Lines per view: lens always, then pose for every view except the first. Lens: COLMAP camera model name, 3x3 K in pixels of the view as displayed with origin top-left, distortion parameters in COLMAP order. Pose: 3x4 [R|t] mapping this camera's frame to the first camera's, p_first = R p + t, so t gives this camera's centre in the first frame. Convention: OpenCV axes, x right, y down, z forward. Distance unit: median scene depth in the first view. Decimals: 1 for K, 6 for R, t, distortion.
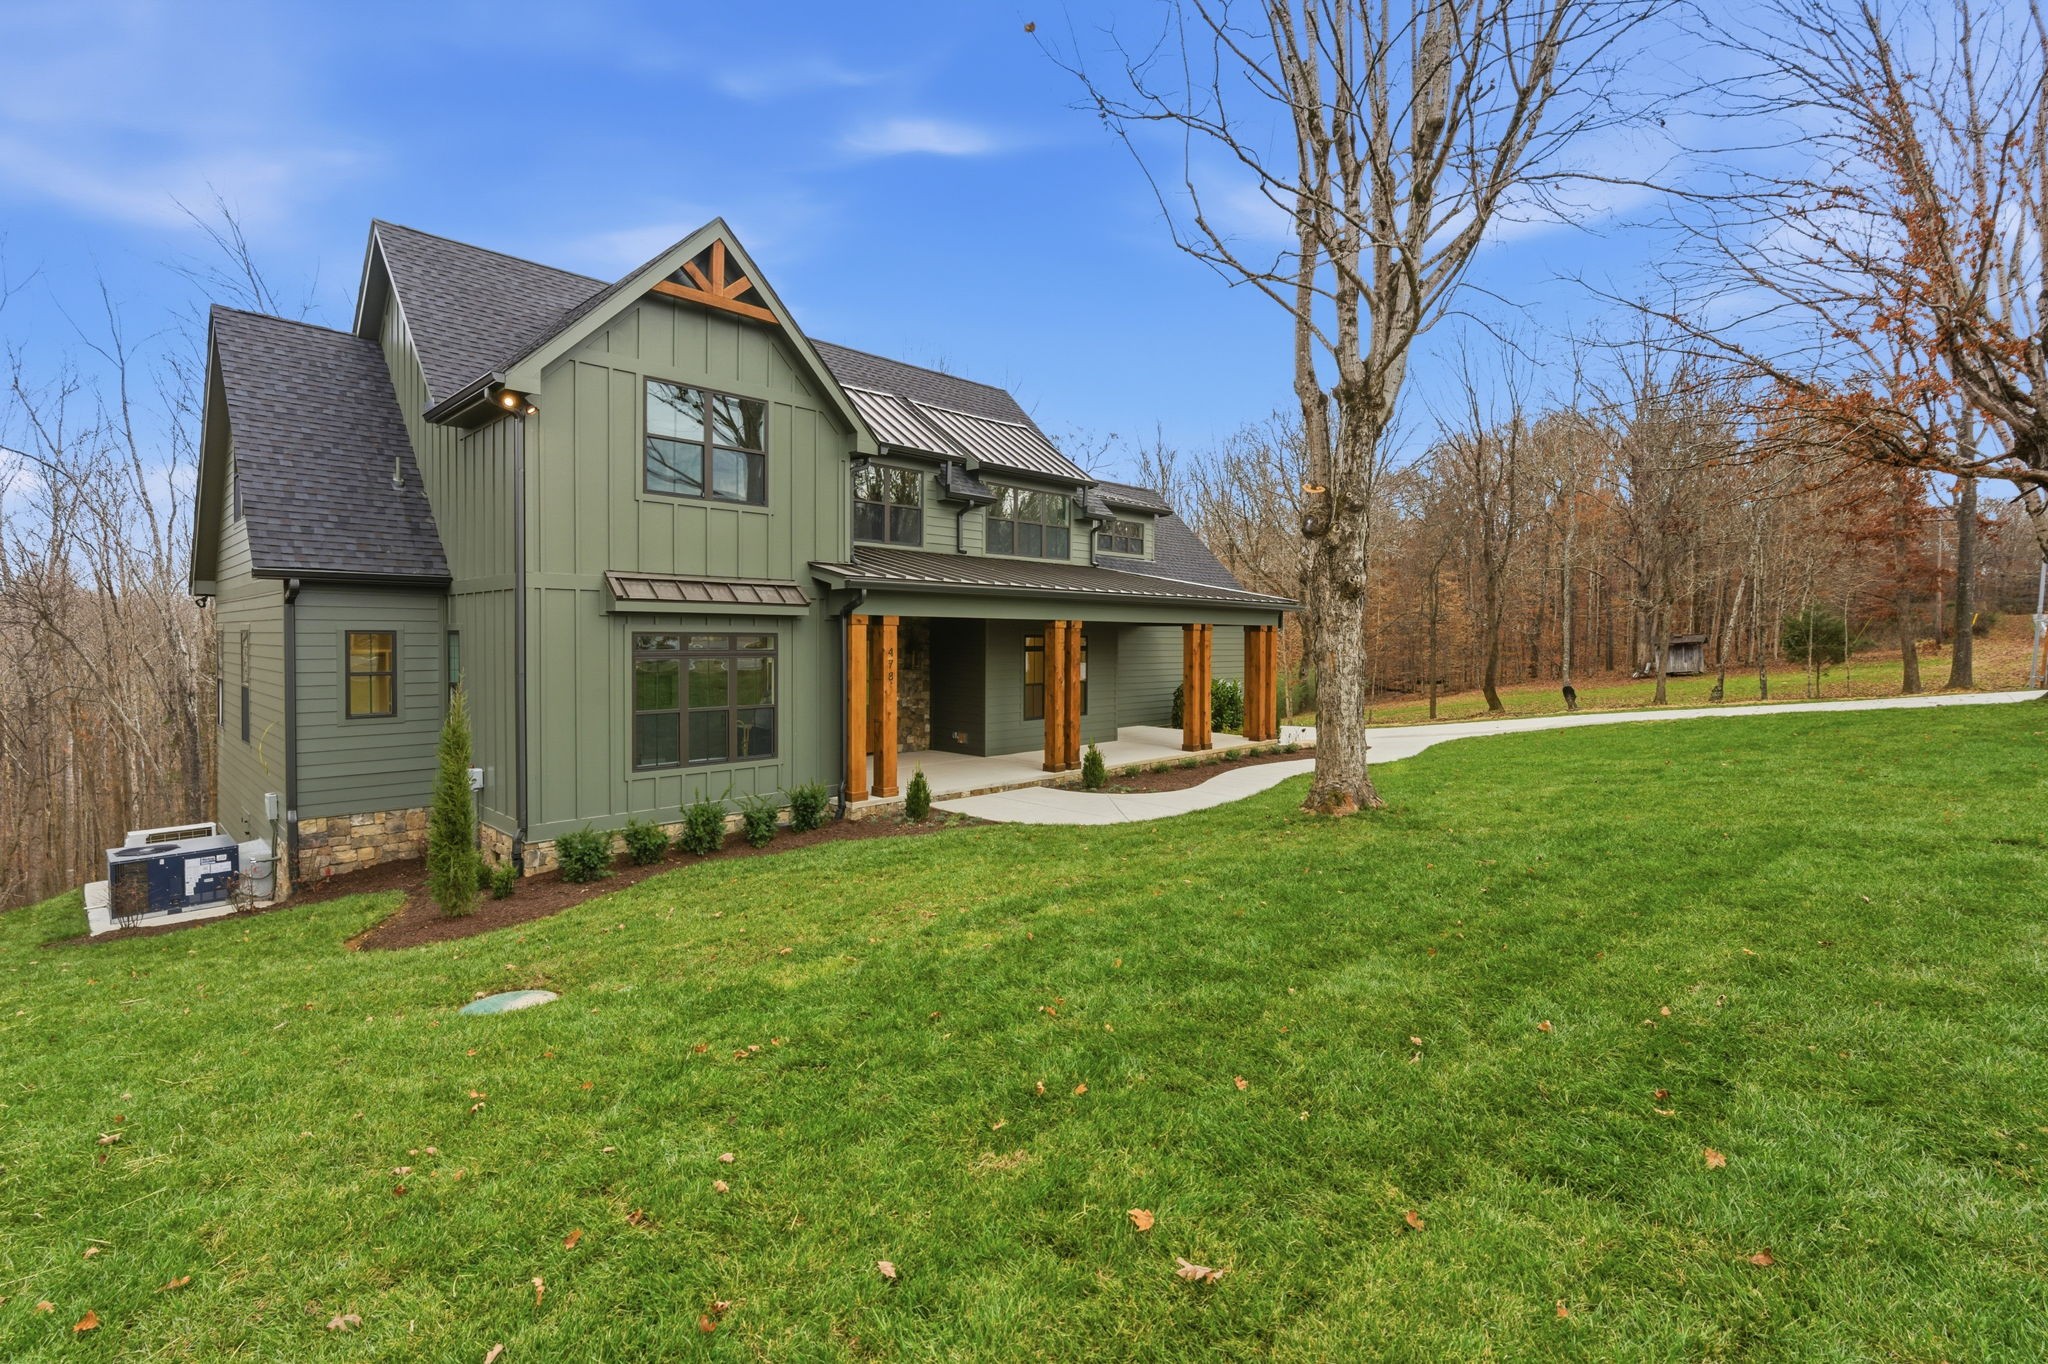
lens RADIAL K [[941.4, 0, 1021.1], [0, 941.4, 652.7], [0, 0, 1]] dist [-0.000701, -0.000076]
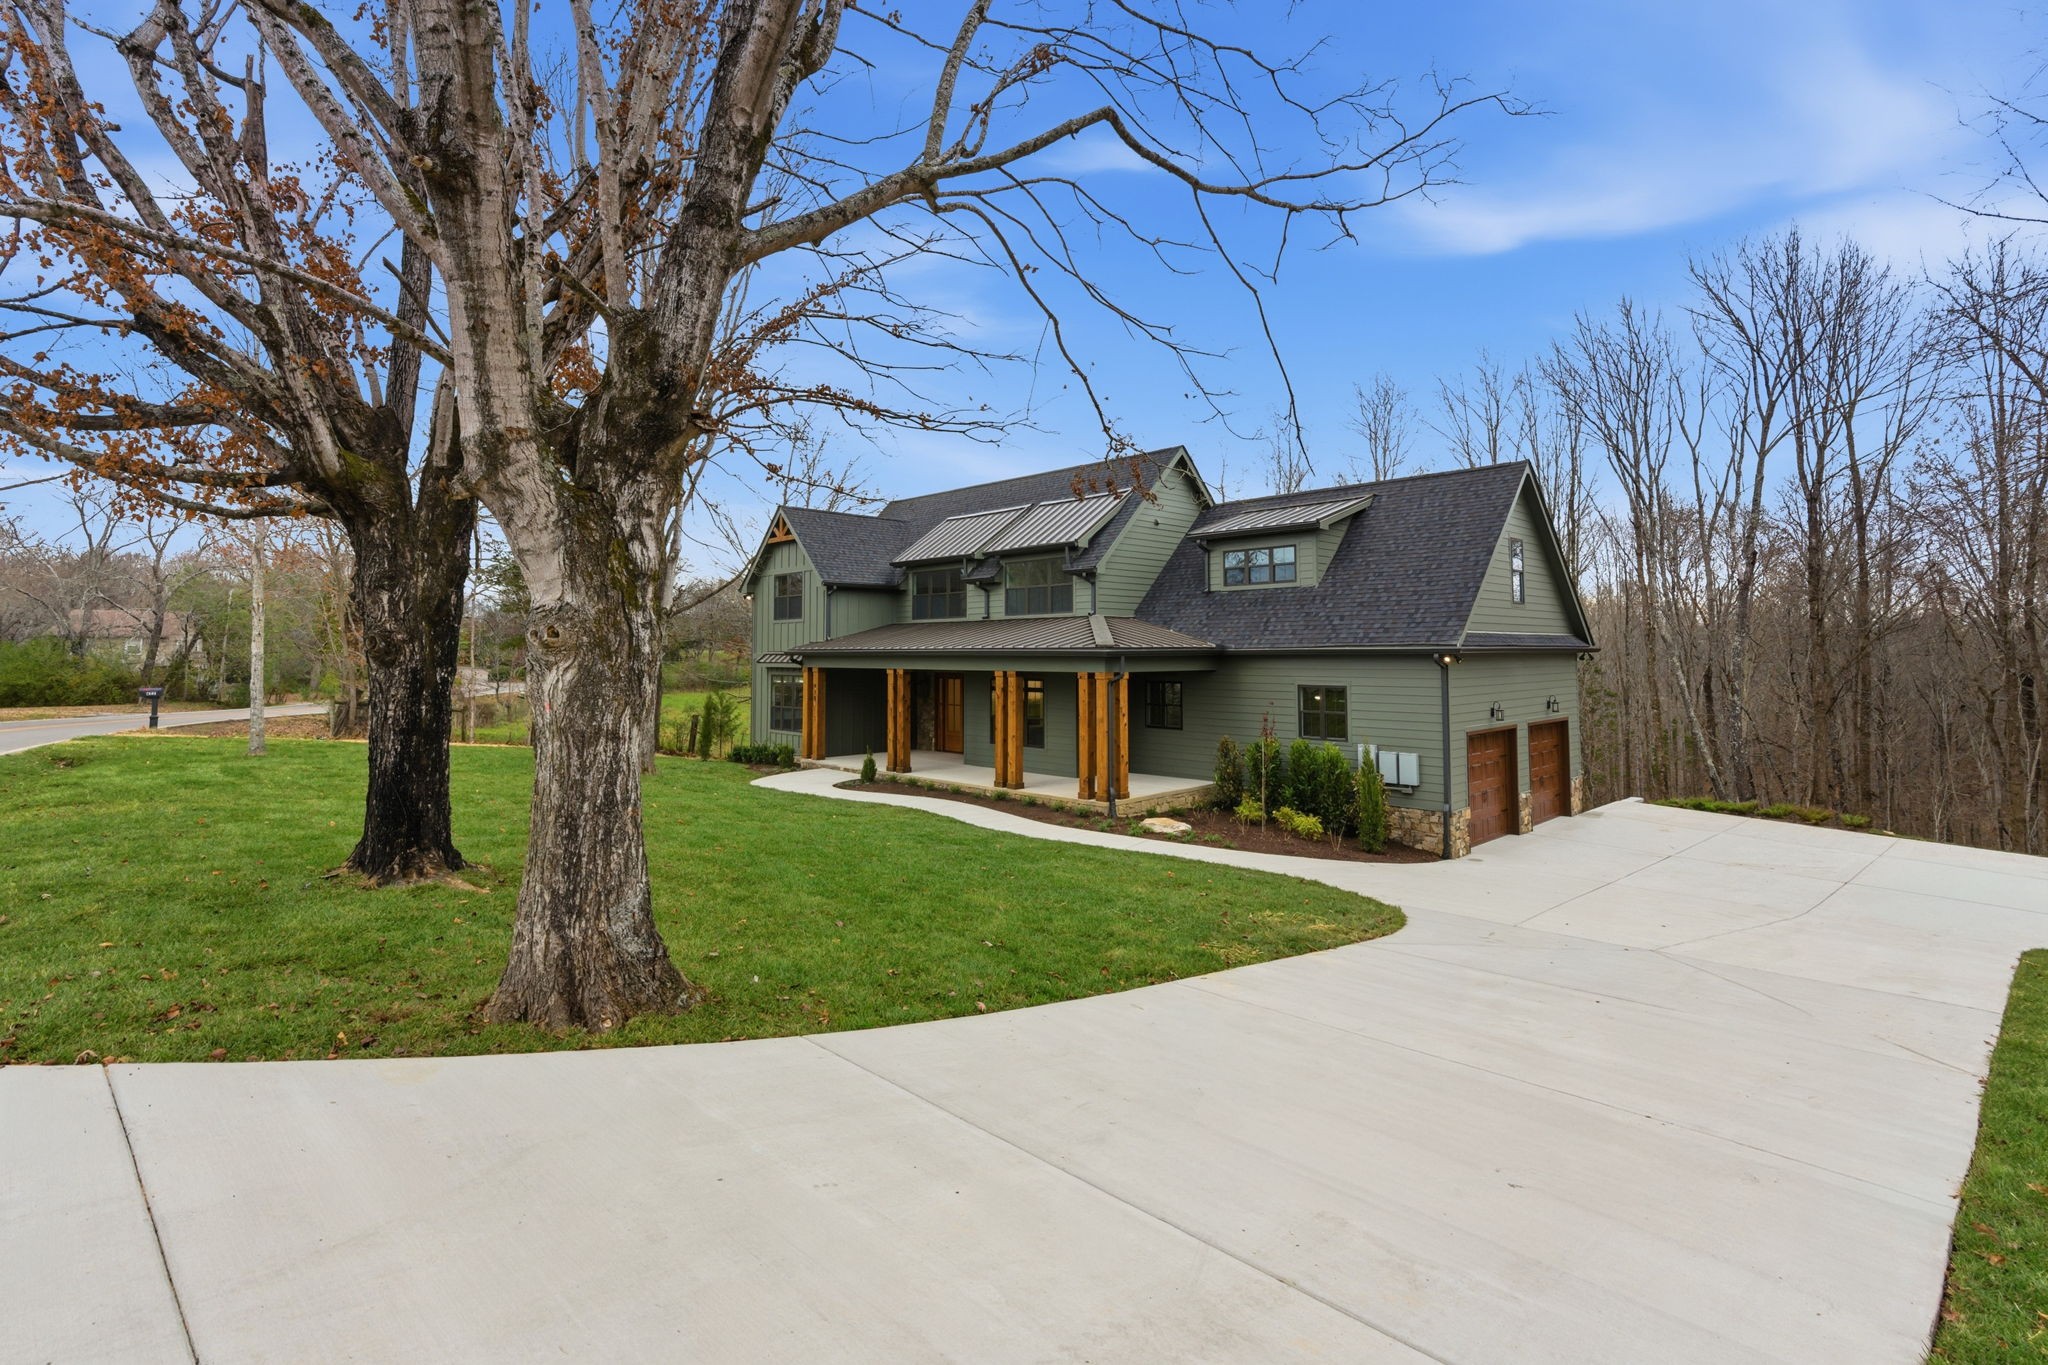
lens RADIAL K [[941.4, 0, 1021.1], [0, 941.4, 653.2], [0, 0, 1]] dist [-0.000701, -0.000076]
pose [[-0.044258, -0.011823, -0.998950, 1.600691], [-0.015695, 0.999815, -0.011138, -0.048537], [0.998897, 0.015185, -0.044435, 1.342698]]
